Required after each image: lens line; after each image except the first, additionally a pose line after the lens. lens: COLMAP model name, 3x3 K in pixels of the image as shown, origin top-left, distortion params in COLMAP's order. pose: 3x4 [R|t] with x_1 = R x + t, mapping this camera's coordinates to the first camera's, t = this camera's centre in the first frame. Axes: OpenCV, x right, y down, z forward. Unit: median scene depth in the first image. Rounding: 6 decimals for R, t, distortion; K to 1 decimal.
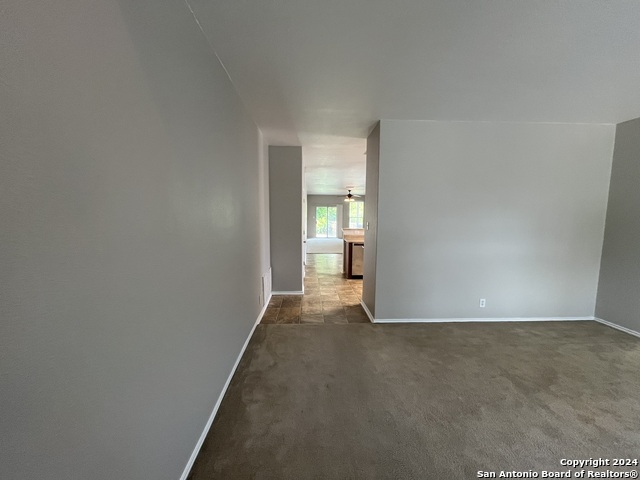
lens RADIAL K [[261.0, 0, 320.0], [0, 261.0, 240.0], [0, 0, 1]] dist [0.000234, 0.000046]
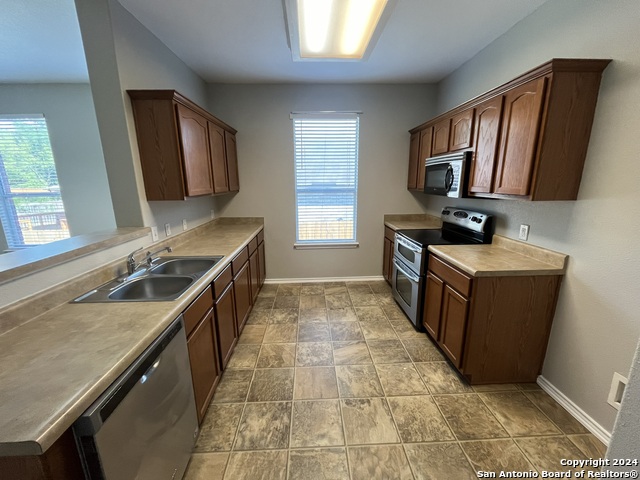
lens RADIAL K [[261.0, 0, 320.0], [0, 261.0, 240.0], [0, 0, 1]] dist [0.000234, 0.000046]
pose [[0.002714, -0.230359, 0.973102, -0.272303], [0.101746, 0.968119, 0.228896, -0.119288], [-0.994807, 0.098388, 0.026066, 1.155280]]
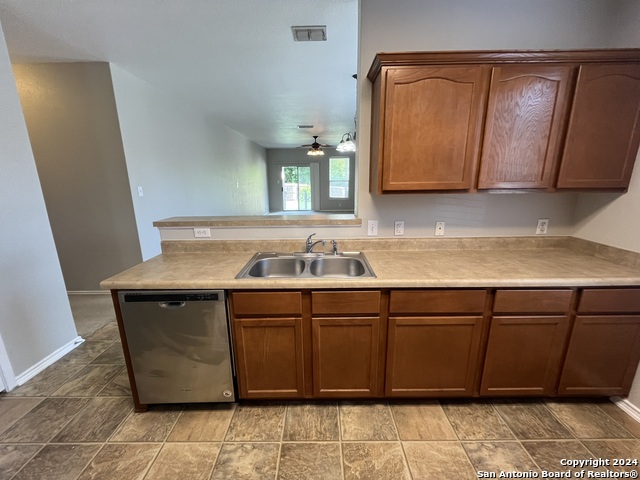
lens RADIAL K [[261.0, 0, 320.0], [0, 261.0, 240.0], [0, 0, 1]] dist [0.000234, 0.000046]
pose [[0.998481, -0.008842, -0.054376, 0.131212], [0.016061, 0.990878, 0.133804, -0.092515], [0.052697, -0.134475, 0.989515, 1.014831]]
